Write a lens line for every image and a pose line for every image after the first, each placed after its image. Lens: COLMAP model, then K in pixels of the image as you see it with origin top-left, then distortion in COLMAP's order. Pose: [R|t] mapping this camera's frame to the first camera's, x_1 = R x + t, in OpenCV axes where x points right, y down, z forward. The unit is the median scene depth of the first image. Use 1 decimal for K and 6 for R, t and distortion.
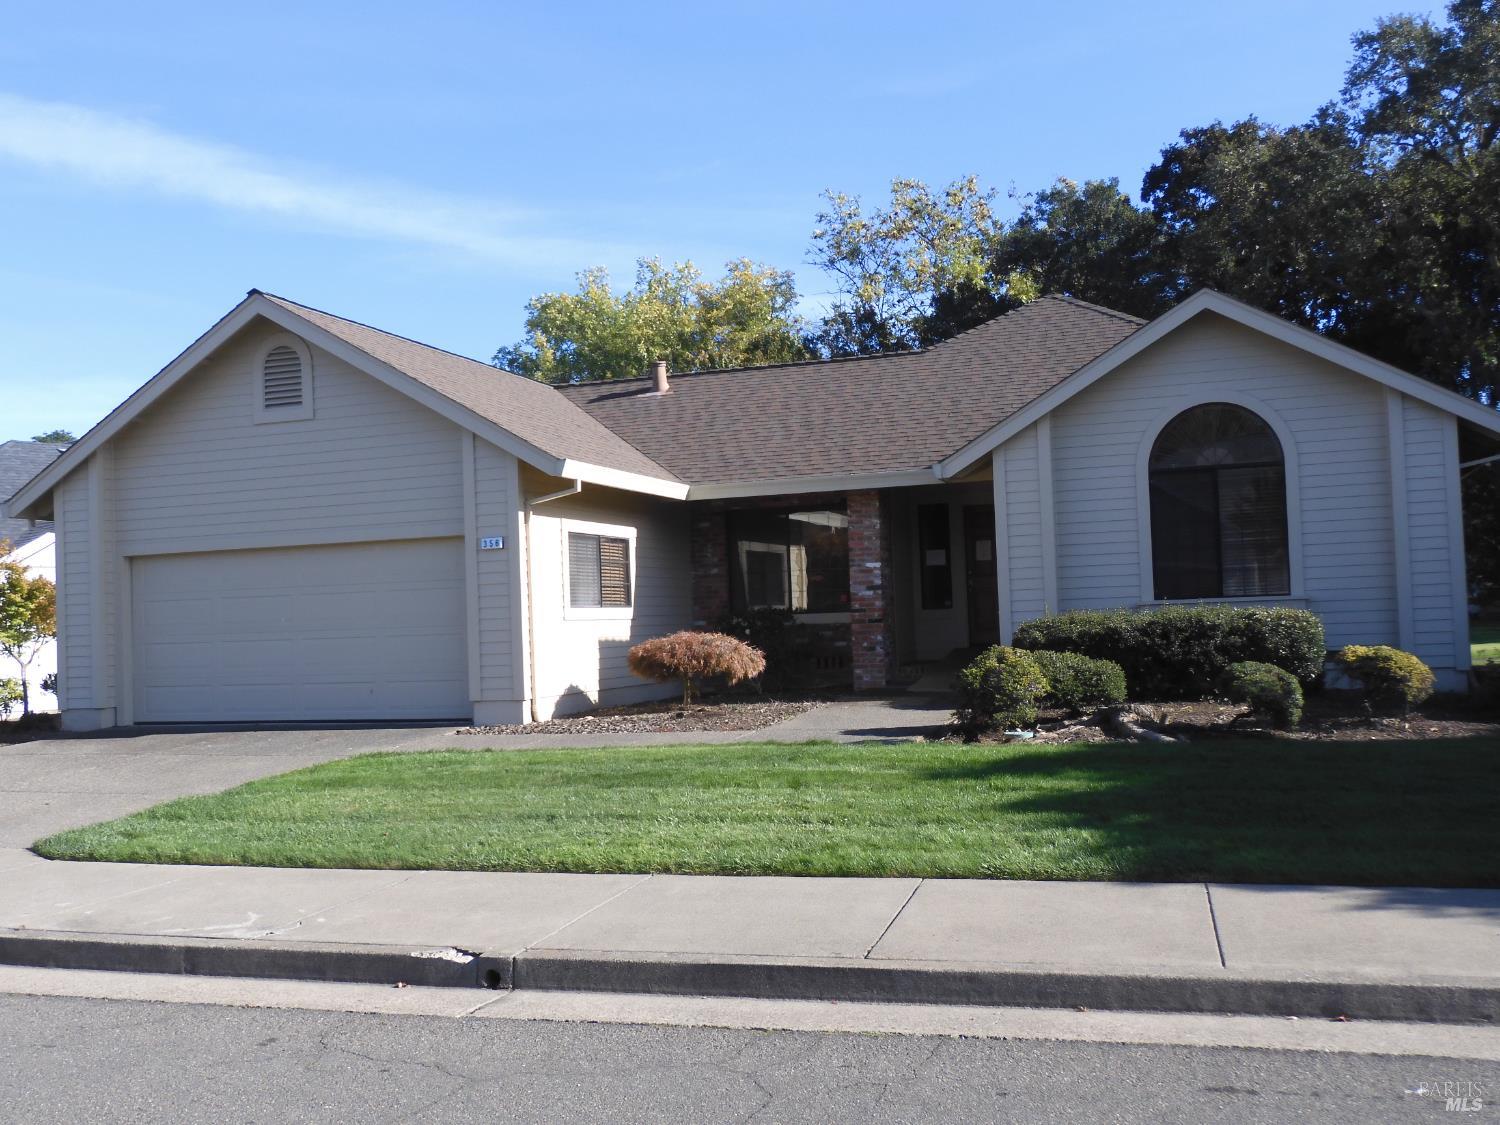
lens RADIAL K [[1490.6, 0, 747.8], [0, 1490.6, 574.0], [0, 0, 1]] dist [0.019590, 0.000000]
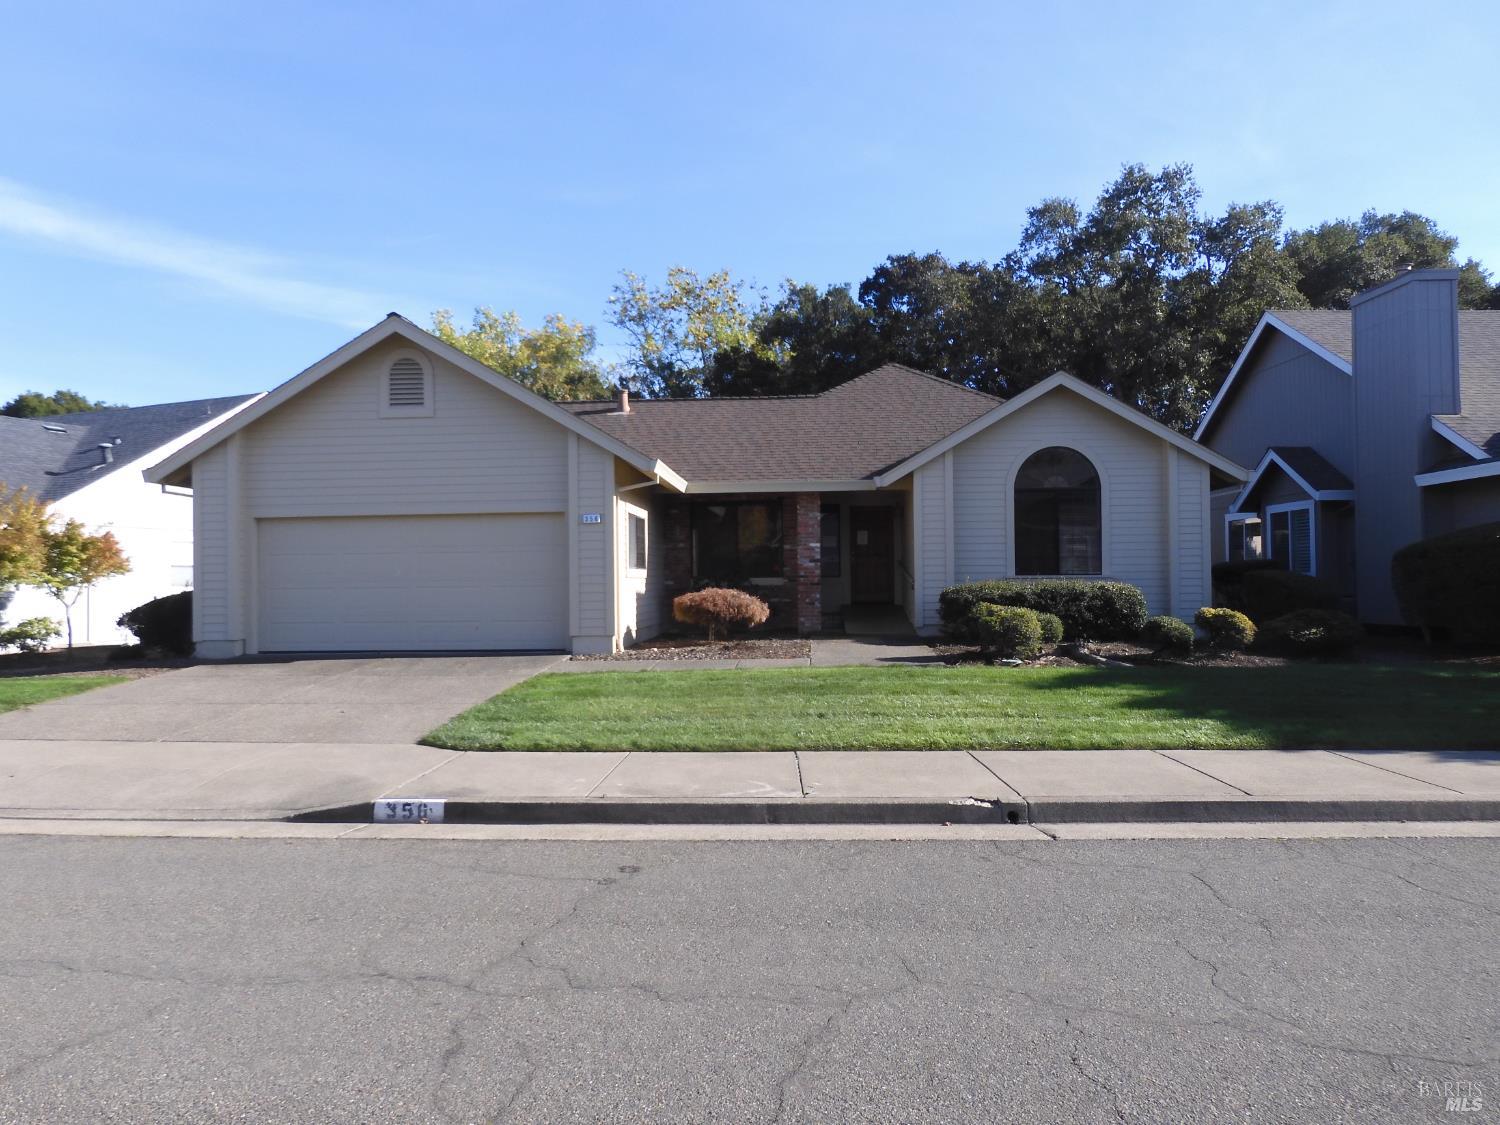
lens RADIAL K [[1089.1, 0, 748.4], [0, 1089.1, 563.9], [0, 0, 1]] dist [-0.009722, 0.019766]
pose [[0.962022, 0.031763, 0.271117, -0.278774], [-0.034361, 0.999398, 0.004841, 0.009754], [-0.270800, -0.013973, 0.962534, 0.016630]]
